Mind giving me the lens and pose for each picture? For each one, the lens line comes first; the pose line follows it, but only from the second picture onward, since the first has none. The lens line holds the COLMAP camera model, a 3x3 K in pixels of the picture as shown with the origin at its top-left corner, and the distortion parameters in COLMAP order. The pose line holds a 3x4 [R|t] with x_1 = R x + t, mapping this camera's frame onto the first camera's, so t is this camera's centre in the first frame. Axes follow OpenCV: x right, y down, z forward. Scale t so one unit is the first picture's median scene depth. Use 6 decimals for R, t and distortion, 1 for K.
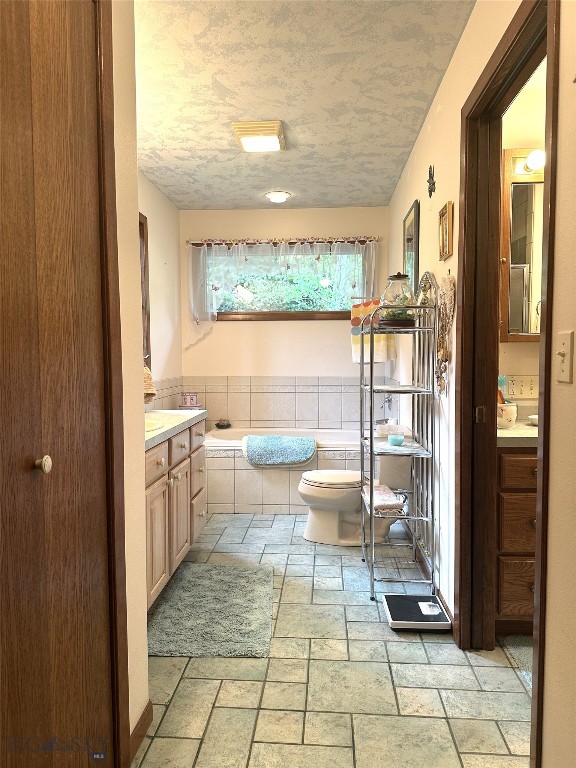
lens RADIAL K [[537.5, 0, 288.0], [0, 537.5, 384.0], [0, 0, 1]] dist [0.100545, -0.161894]
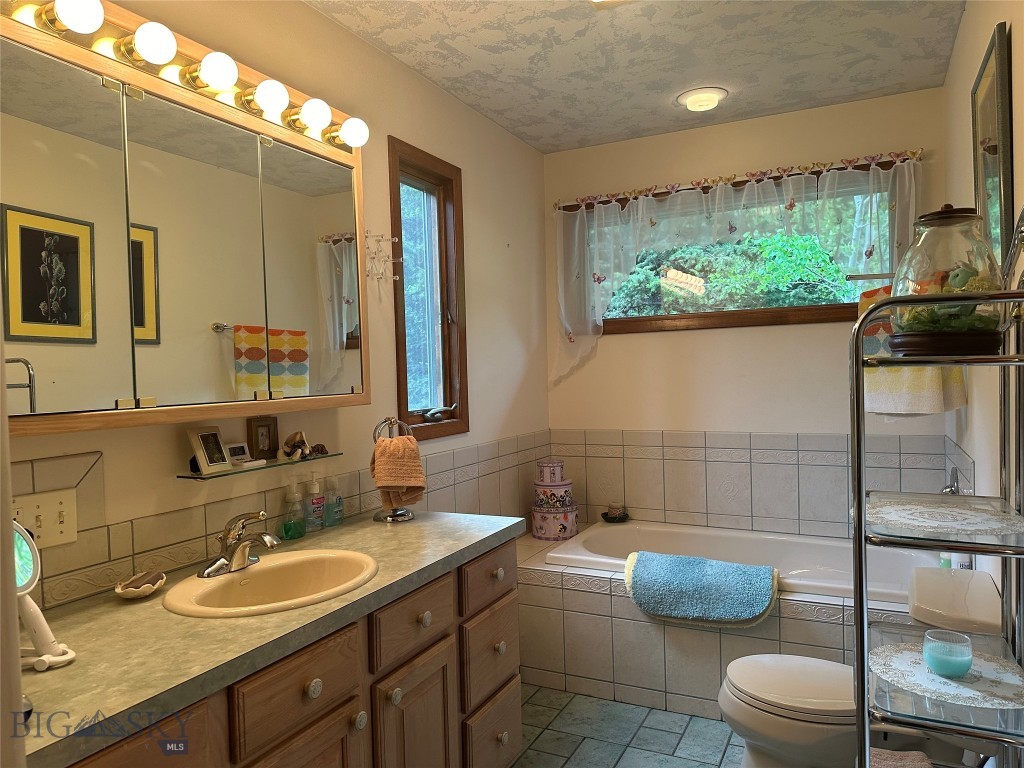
lens RADIAL K [[716.7, 0, 506.9], [0, 716.7, 385.2], [0, 0, 1]] dist [0.100545, -0.161894]
pose [[0.923509, -0.013289, -0.383346, 0.071898], [0.002116, 0.999561, -0.029554, -0.042968], [0.383570, 0.026482, 0.923132, 0.268329]]
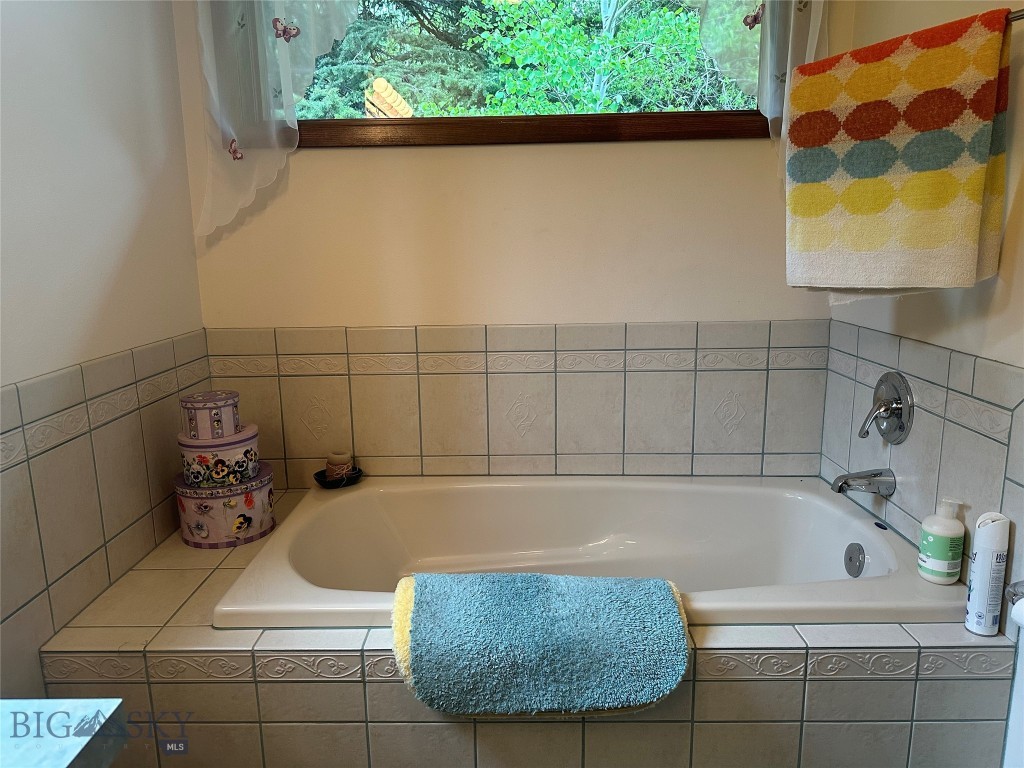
lens RADIAL K [[716.7, 0, 506.9], [0, 716.7, 385.2], [0, 0, 1]] dist [0.100545, -0.161894]
pose [[0.998347, -0.025243, 0.051633, -0.041560], [0.017548, 0.989365, 0.144393, -0.043886], [-0.054729, -0.143249, 0.988172, 0.605150]]
